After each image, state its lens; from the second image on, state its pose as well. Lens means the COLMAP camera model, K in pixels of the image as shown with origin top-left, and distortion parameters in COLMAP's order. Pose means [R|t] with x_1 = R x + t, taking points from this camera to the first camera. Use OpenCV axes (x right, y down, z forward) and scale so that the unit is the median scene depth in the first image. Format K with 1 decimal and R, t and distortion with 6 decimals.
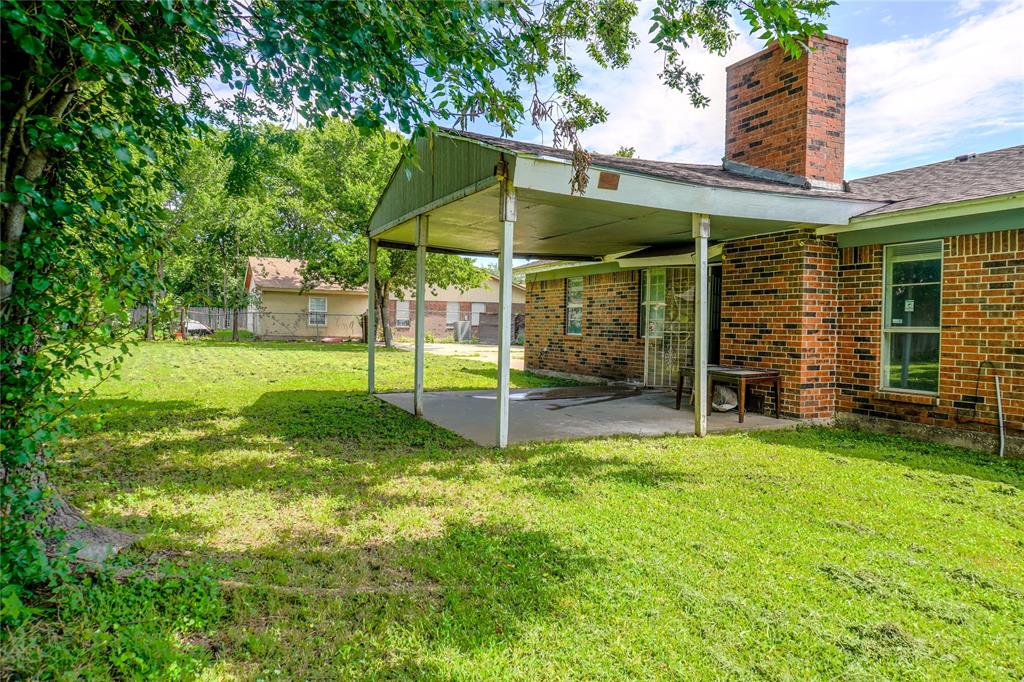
lens RADIAL K [[690.8, 0, 506.4], [0, 690.8, 347.9], [0, 0, 1]] dist [-0.042220, 0.021105]
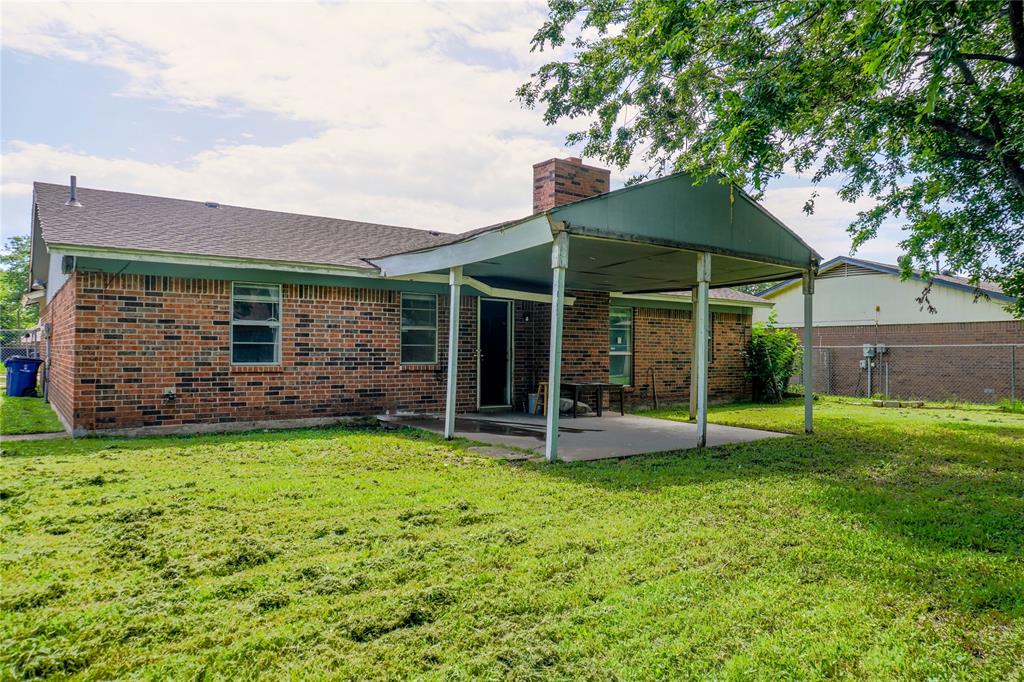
lens RADIAL K [[690.8, 0, 514.4], [0, 690.8, 337.2], [0, 0, 1]] dist [-0.042220, 0.021105]
pose [[-0.215353, 0.031558, 0.976026, -0.668055], [0.040837, 0.998894, -0.023287, -0.021221], [-0.975682, 0.034843, -0.216404, 0.940348]]
